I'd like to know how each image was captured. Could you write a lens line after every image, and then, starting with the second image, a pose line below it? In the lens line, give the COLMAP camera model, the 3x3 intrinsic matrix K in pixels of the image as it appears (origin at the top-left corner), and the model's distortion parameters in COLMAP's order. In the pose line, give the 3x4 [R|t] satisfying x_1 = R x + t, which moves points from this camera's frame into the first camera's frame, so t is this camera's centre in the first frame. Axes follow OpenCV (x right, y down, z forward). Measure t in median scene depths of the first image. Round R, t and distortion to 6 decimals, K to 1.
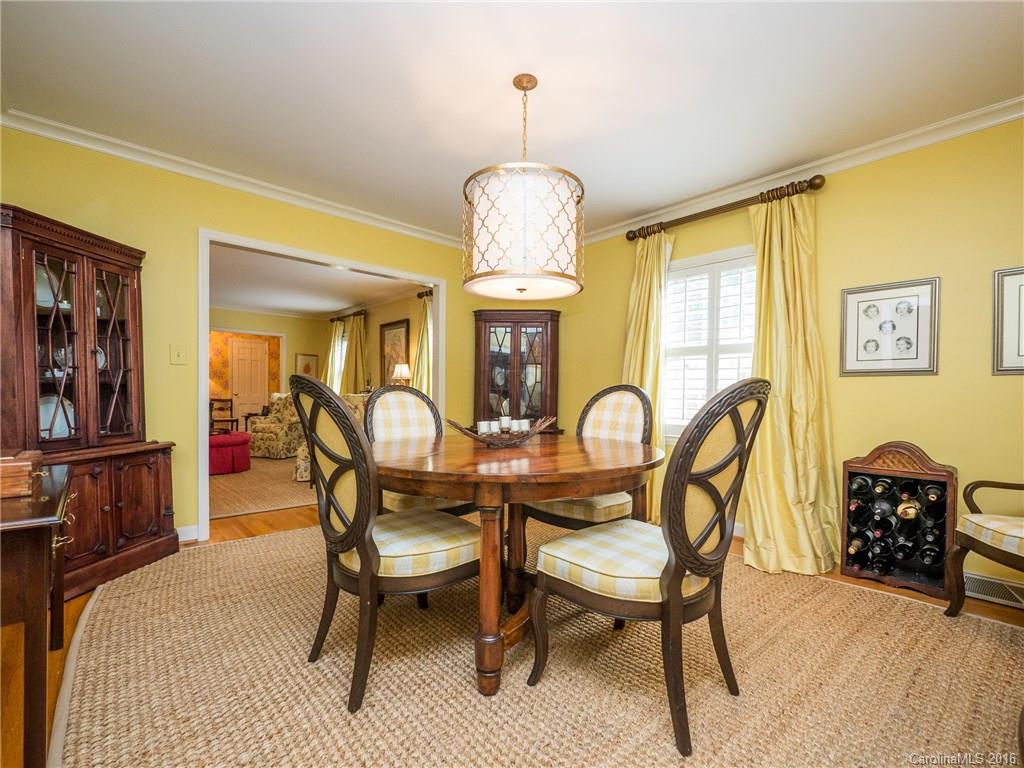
lens RADIAL K [[433.7, 0, 512.0], [0, 433.7, 384.0], [0, 0, 1]] dist [-0.001442, -0.000556]
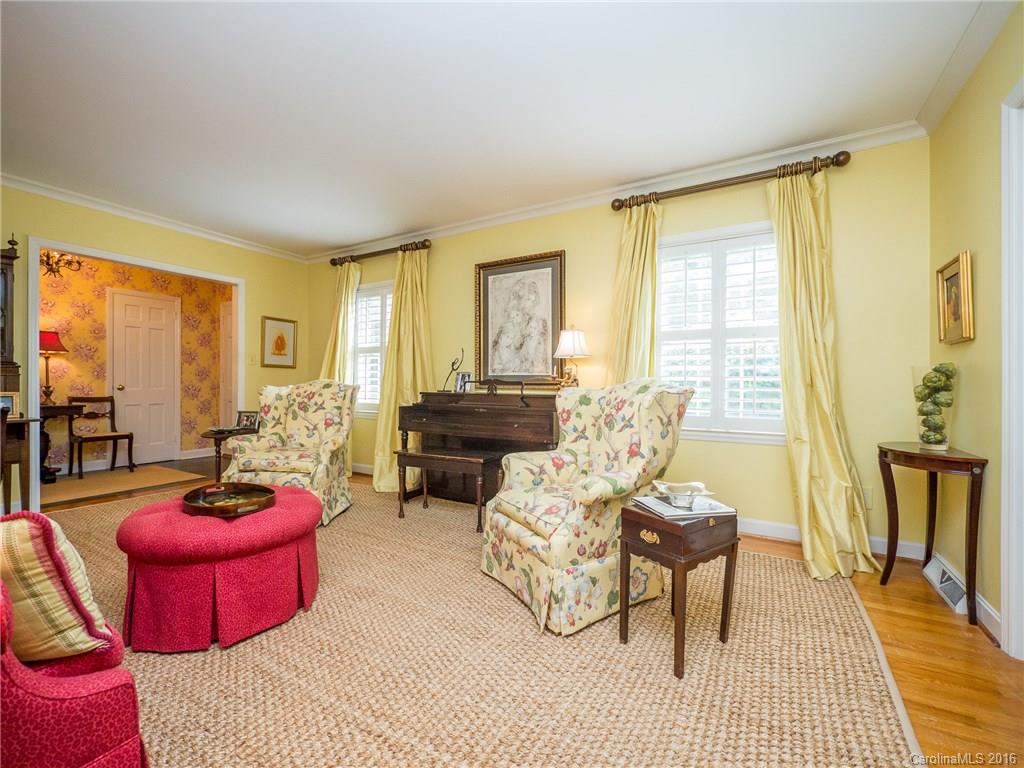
lens RADIAL K [[433.7, 0, 512.0], [0, 433.7, 384.0], [0, 0, 1]] dist [-0.001442, -0.000556]
pose [[0.956885, -0.010625, 0.290273, -0.266771], [0.002758, 0.999618, 0.027499, 0.002912], [-0.290454, -0.025513, 0.956549, 0.270560]]
